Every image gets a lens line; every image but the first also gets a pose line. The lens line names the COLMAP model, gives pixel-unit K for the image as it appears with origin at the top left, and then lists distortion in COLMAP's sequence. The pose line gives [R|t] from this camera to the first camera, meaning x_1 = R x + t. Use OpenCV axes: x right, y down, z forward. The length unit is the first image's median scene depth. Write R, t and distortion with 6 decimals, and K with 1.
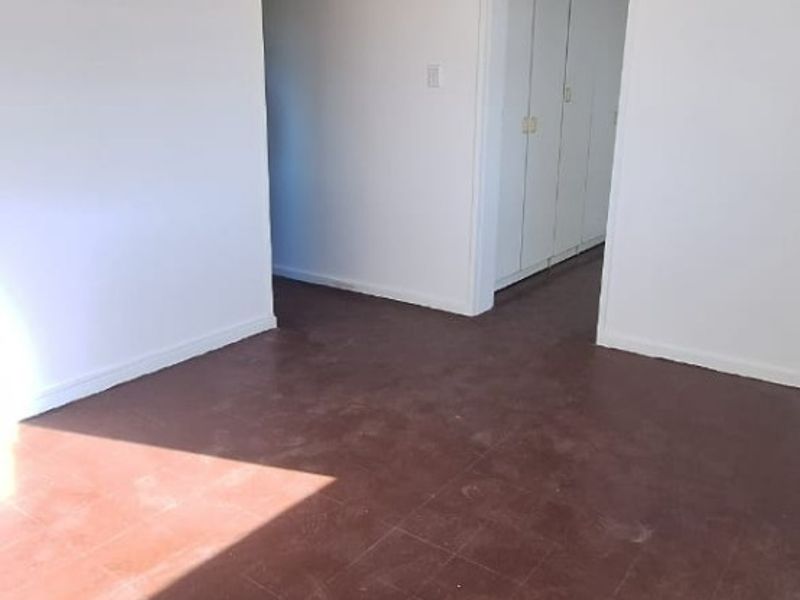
lens RADIAL K [[680.0, 0, 400.7], [0, 680.0, 285.3], [0, 0, 1]] dist [-0.040518, 0.002014]
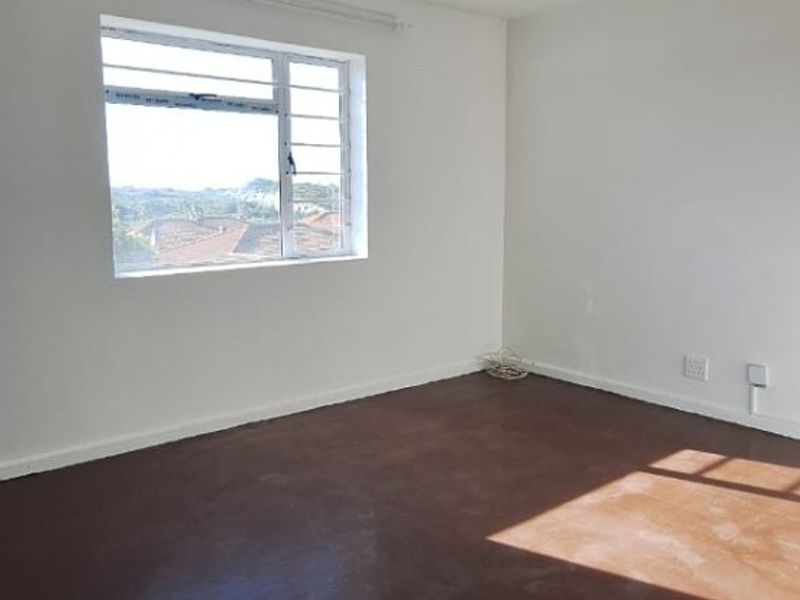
lens RADIAL K [[703.1, 0, 400.0], [0, 703.1, 300.0], [0, 0, 1]] dist [0.000527, 0.055976]
pose [[-0.971070, -0.041526, 0.235158, -0.205378], [0.059070, 0.912388, 0.405042, -0.477961], [-0.231375, 0.407215, -0.883539, 1.863017]]
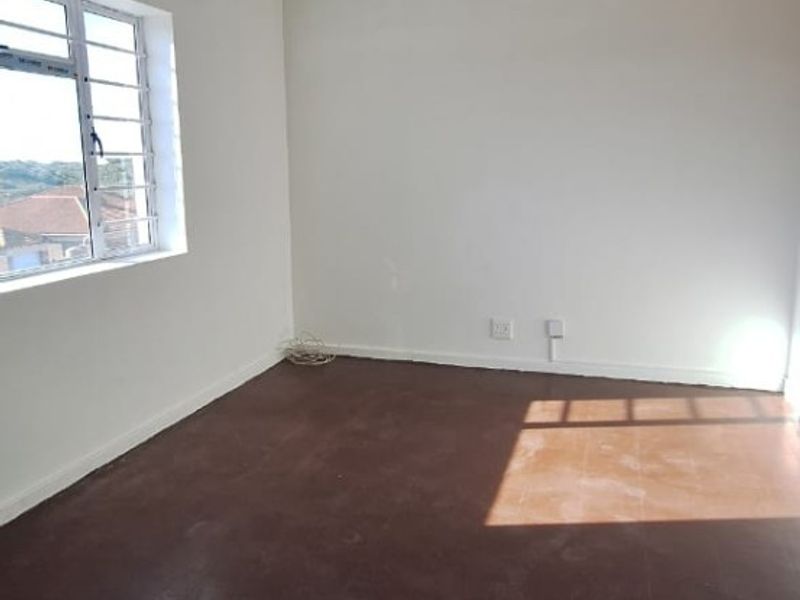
lens RADIAL K [[703.1, 0, 400.0], [0, 703.1, 300.0], [0, 0, 1]] dist [0.000527, 0.055976]
pose [[-0.944625, 0.062357, -0.322174, 0.351876], [-0.088913, 0.896418, 0.434199, -0.474851], [0.315878, 0.438800, -0.841234, 1.752552]]
